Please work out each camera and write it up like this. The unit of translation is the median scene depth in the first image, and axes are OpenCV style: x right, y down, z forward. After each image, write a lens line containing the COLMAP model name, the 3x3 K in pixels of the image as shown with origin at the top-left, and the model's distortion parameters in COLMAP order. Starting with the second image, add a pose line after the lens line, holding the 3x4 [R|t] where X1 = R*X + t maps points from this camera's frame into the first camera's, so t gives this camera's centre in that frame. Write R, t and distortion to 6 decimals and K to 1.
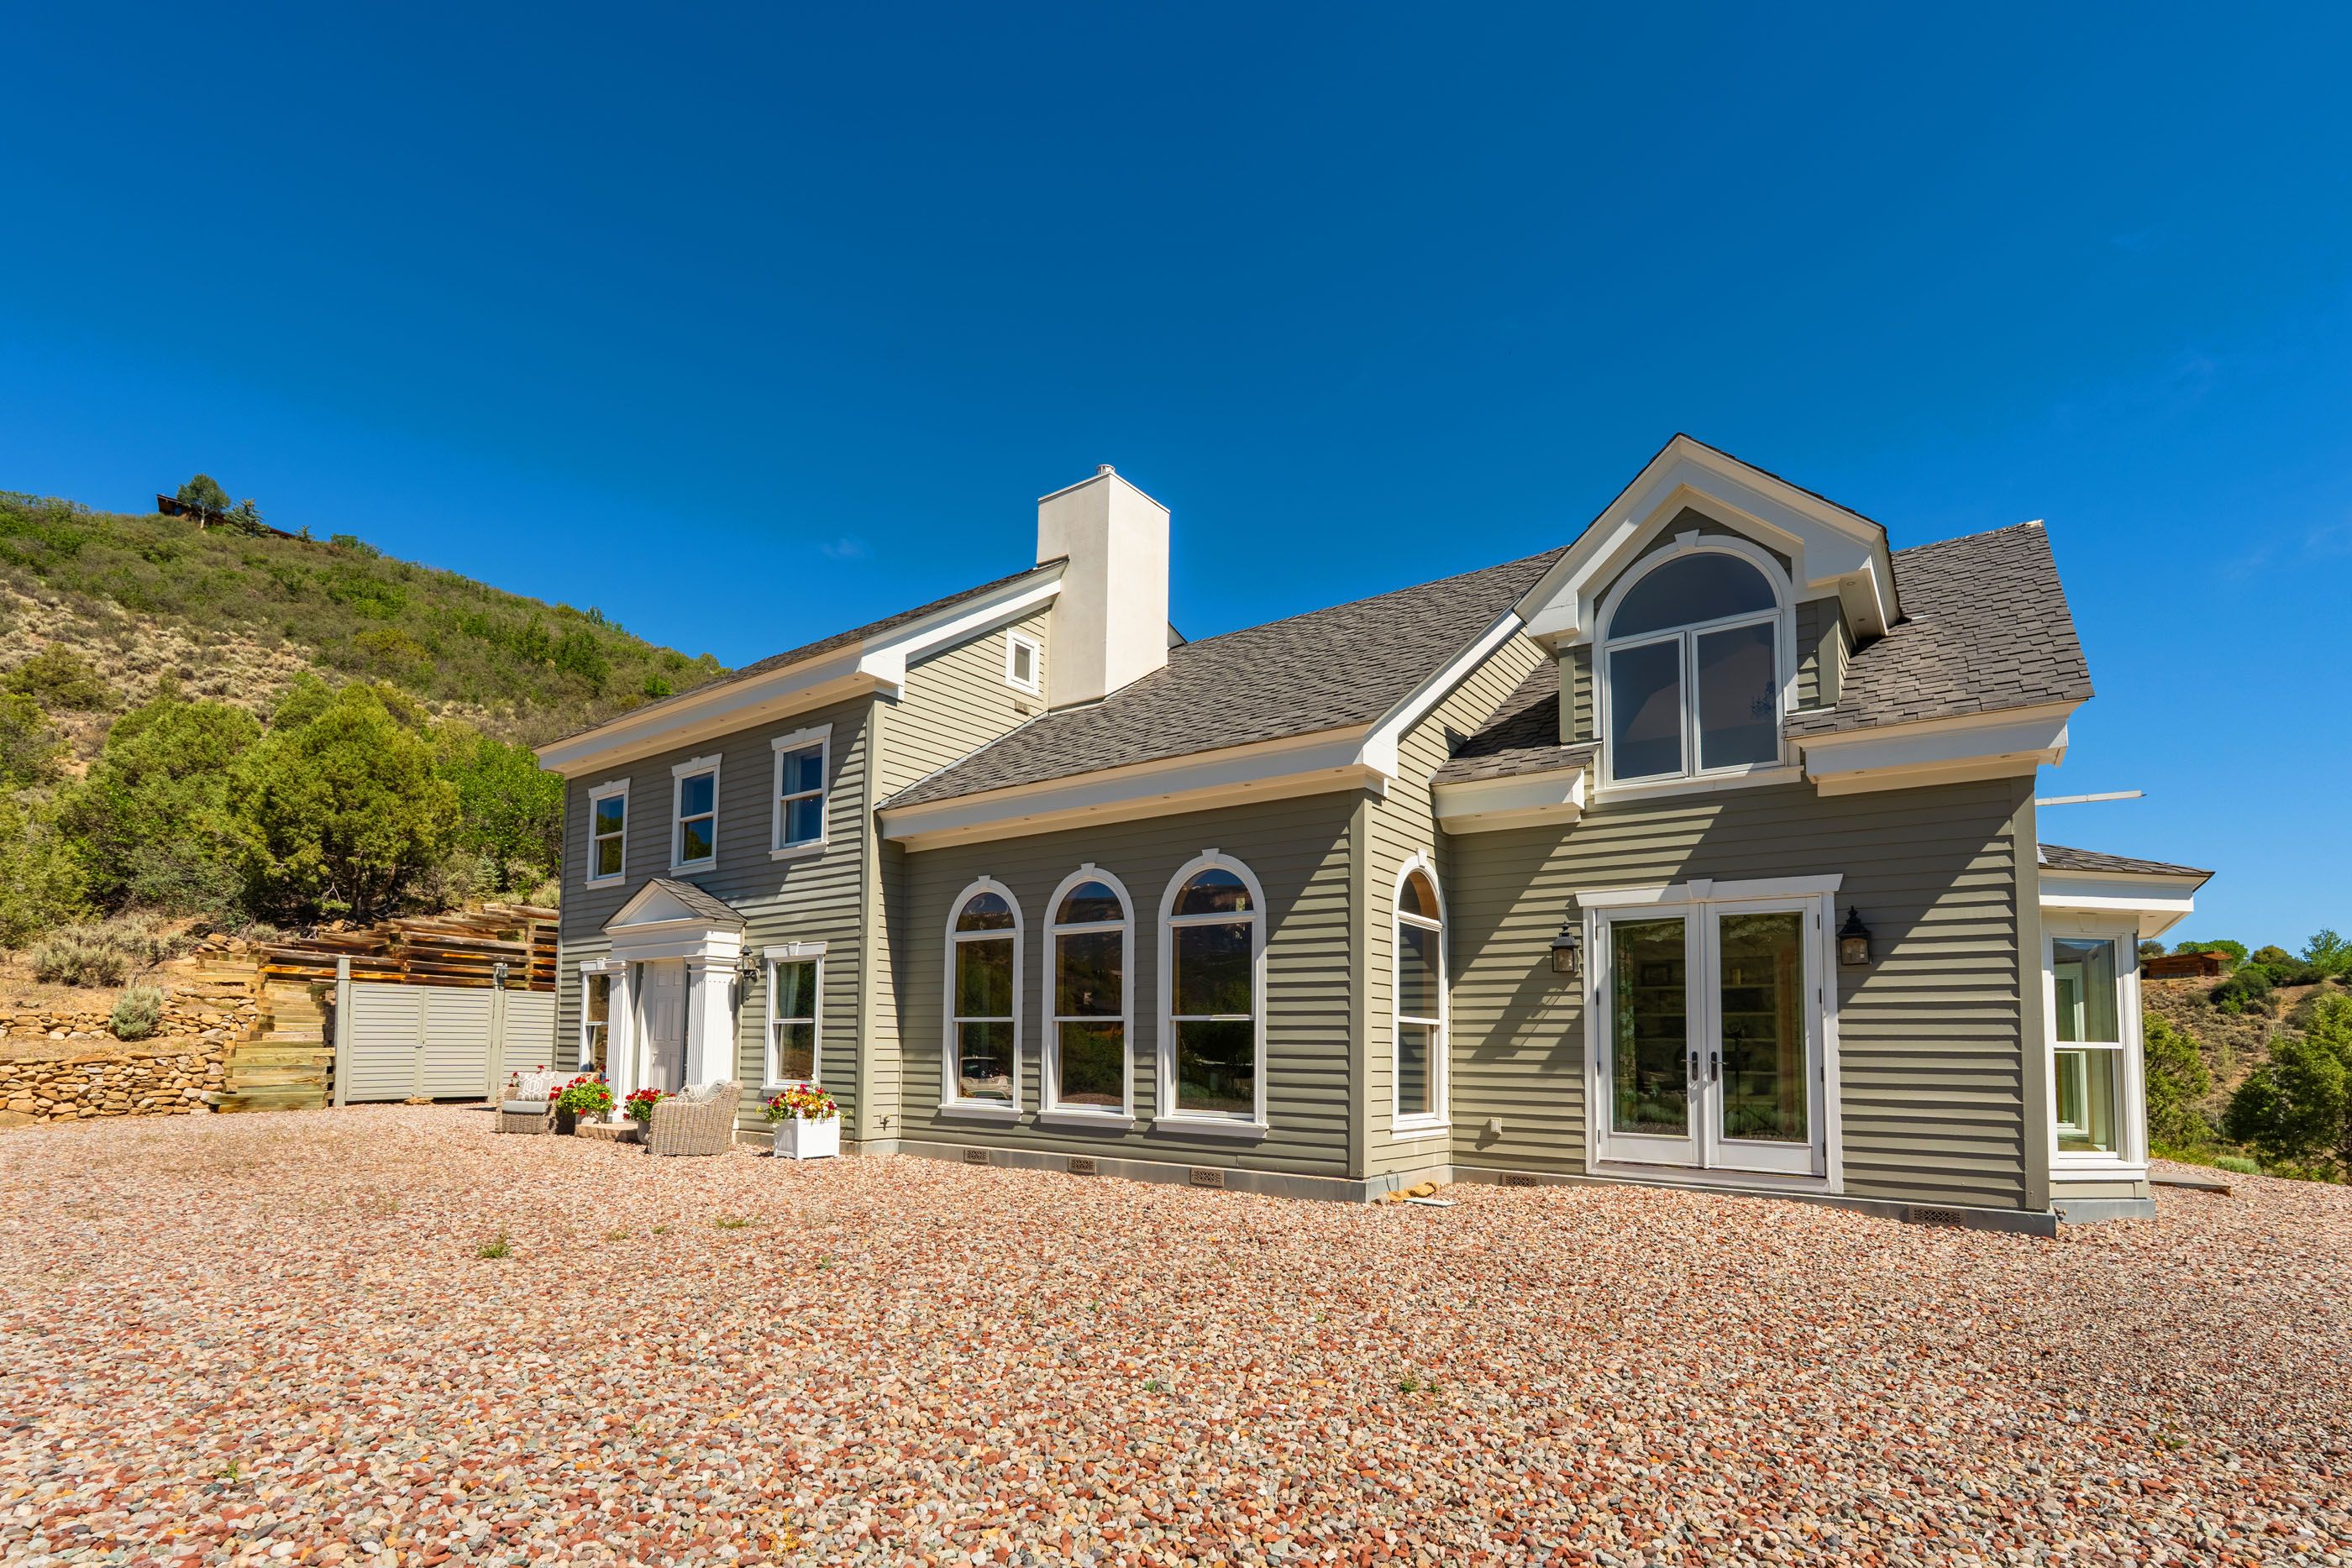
lens RADIAL K [[1063.3, 0, 1191.7], [0, 1063.3, 976.5], [0, 0, 1]] dist [-0.000683, -0.000126]
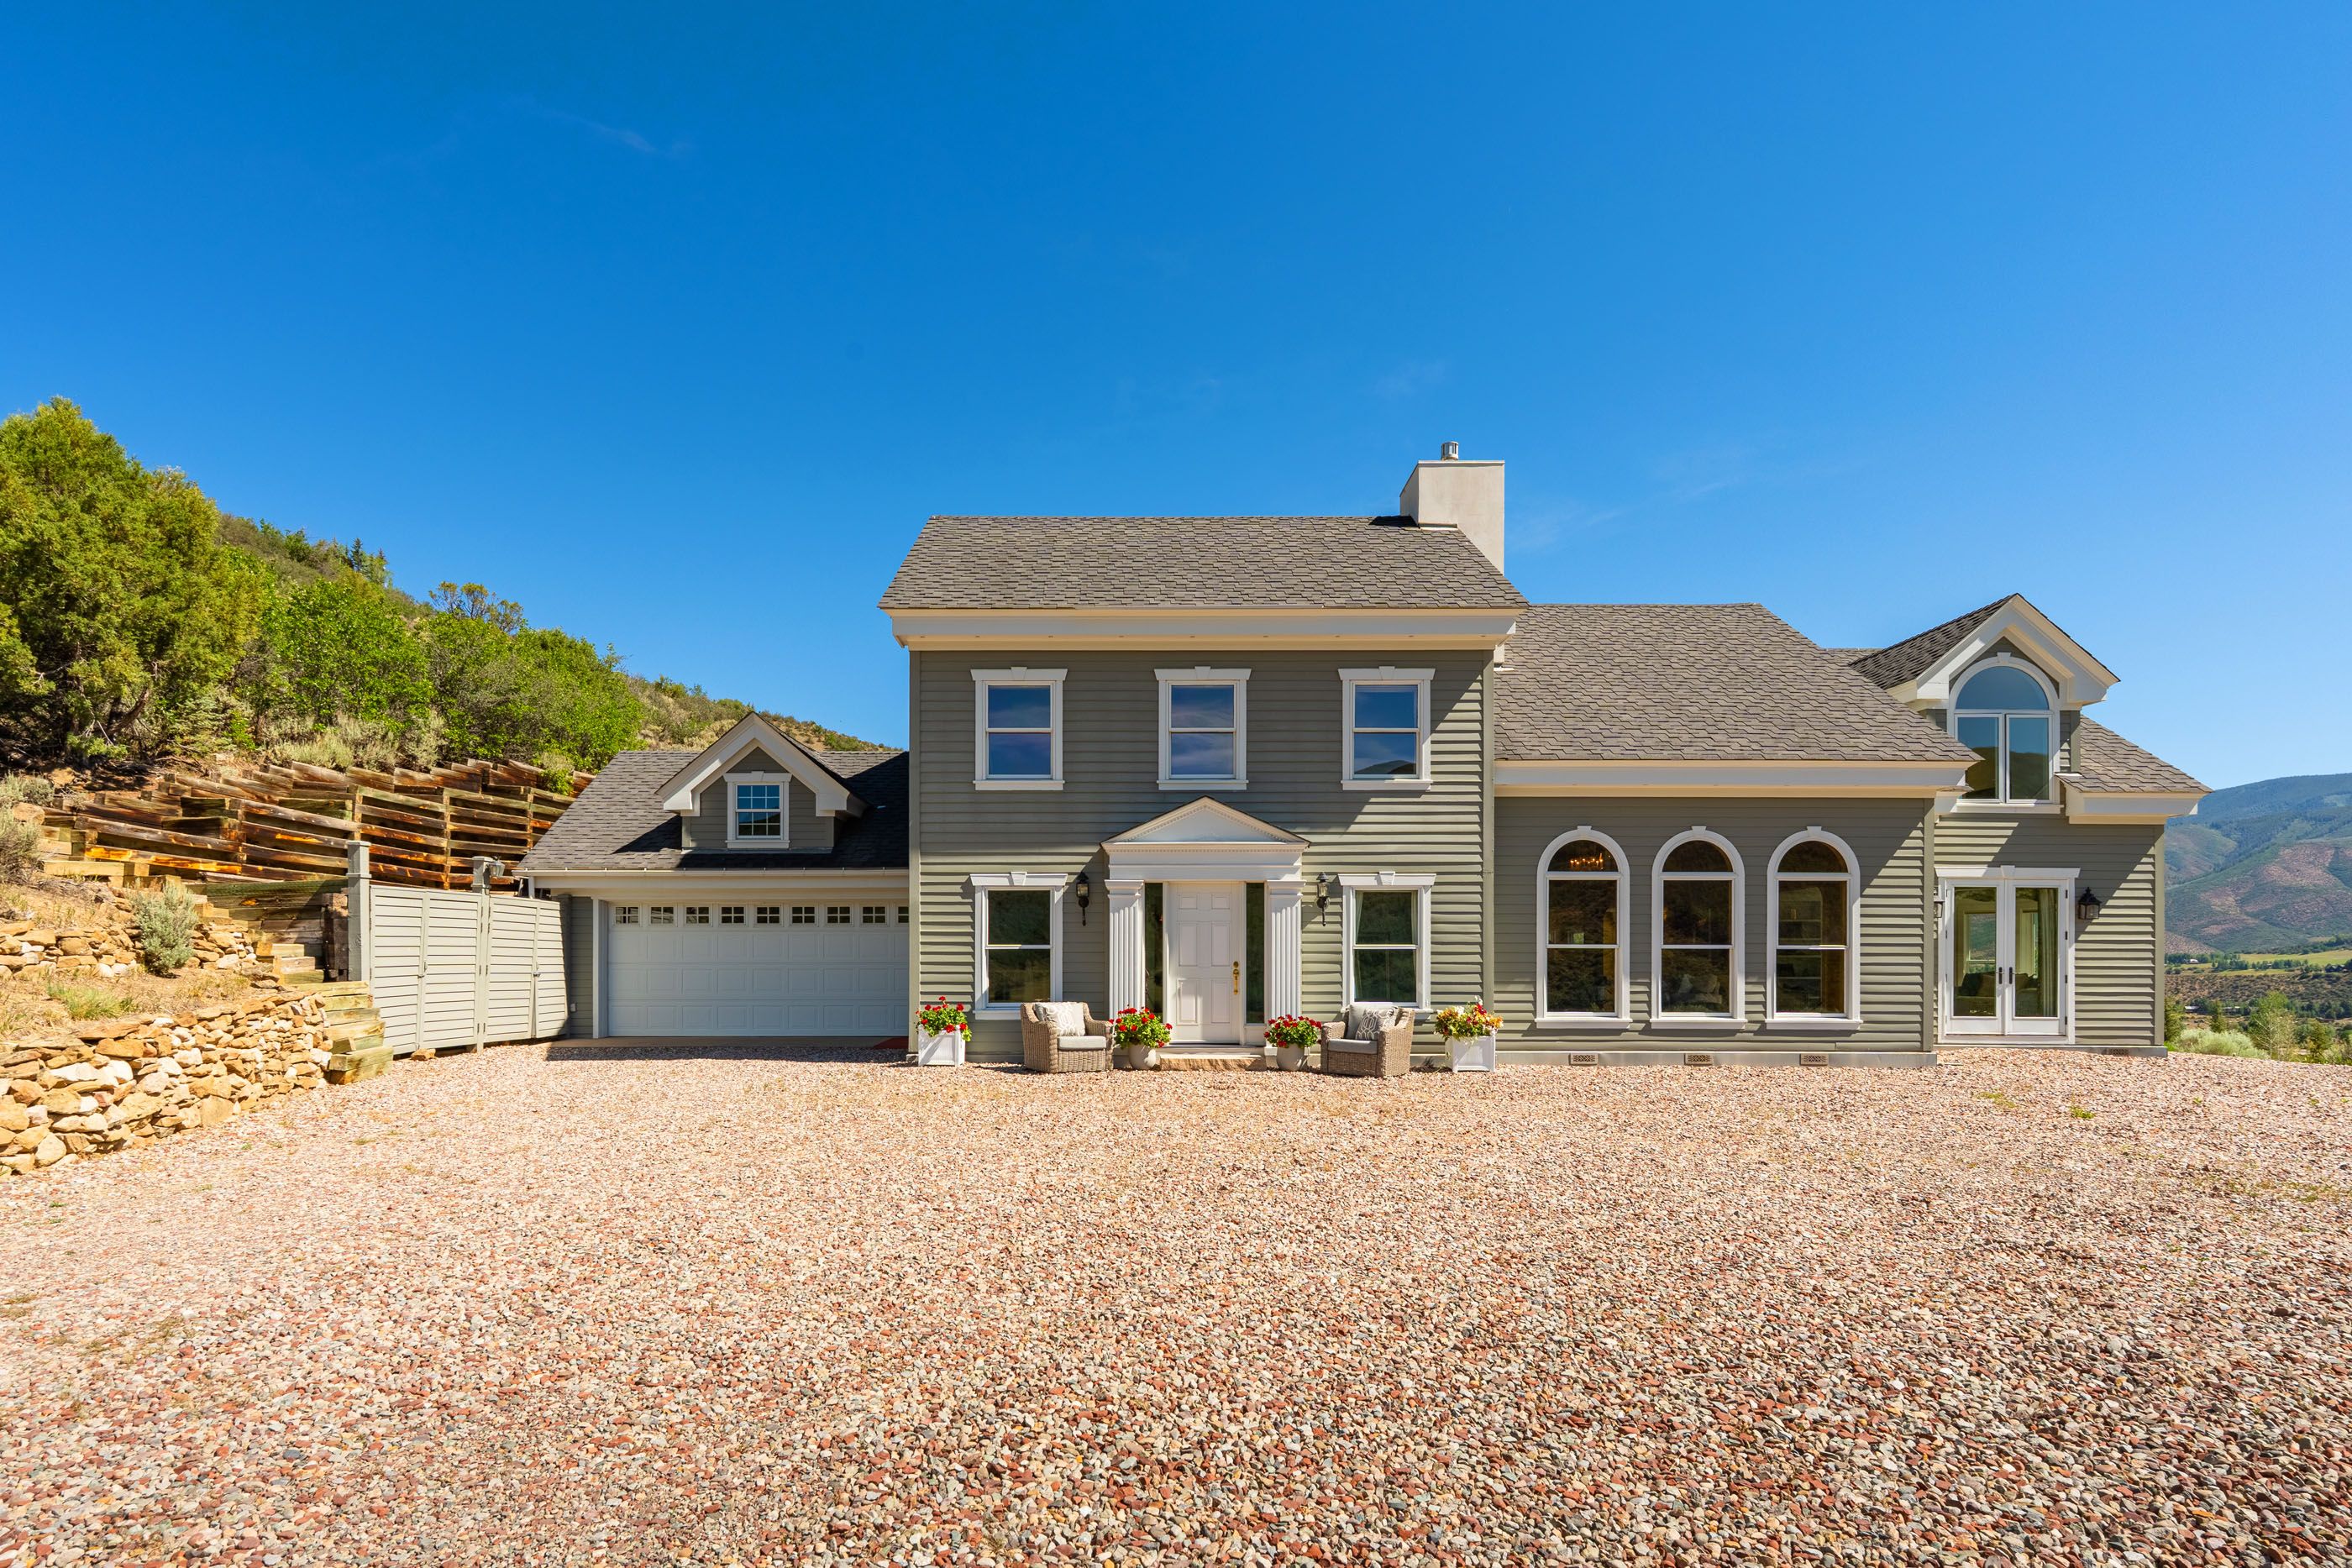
lens RADIAL K [[1174.2, 0, 1108.1], [0, 1174.2, 952.1], [0, 0, 1]] dist [0.000247, 0.000189]
pose [[0.822172, -0.006167, 0.569206, -1.692489], [-0.031509, 0.997915, 0.056324, -0.013289], [-0.568366, -0.064244, 0.820264, 0.262848]]
